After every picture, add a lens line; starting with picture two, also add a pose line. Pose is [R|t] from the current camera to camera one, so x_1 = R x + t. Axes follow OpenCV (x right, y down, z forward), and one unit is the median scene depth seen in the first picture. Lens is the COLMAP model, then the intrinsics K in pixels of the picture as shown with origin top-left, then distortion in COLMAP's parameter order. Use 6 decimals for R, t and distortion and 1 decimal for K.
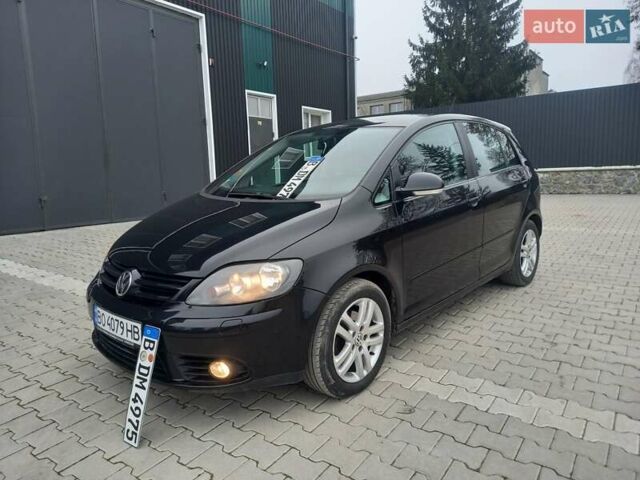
lens RADIAL K [[458.0, 0, 320.0], [0, 458.0, 240.0], [0, 0, 1]] dist [0.024464, -0.002504]
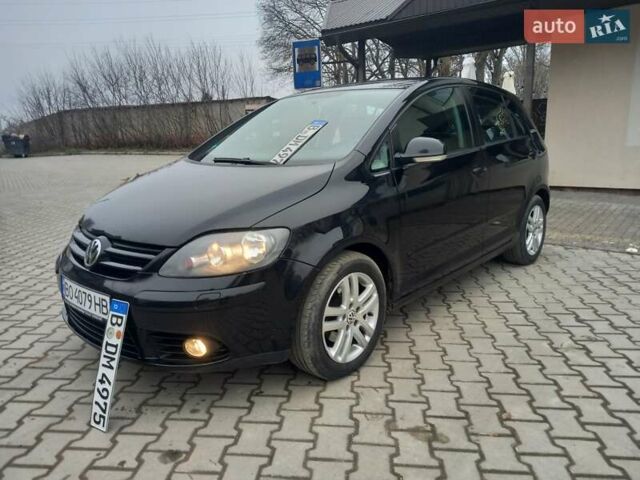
lens RADIAL K [[458.0, 0, 320.0], [0, 458.0, 240.0], [0, 0, 1]] dist [0.024464, -0.002504]
pose [[0.999909, 0.013019, 0.003424, 0.018647], [-0.013156, 0.998955, 0.043774, 0.025761], [-0.002851, -0.043815, 0.999036, 0.102696]]
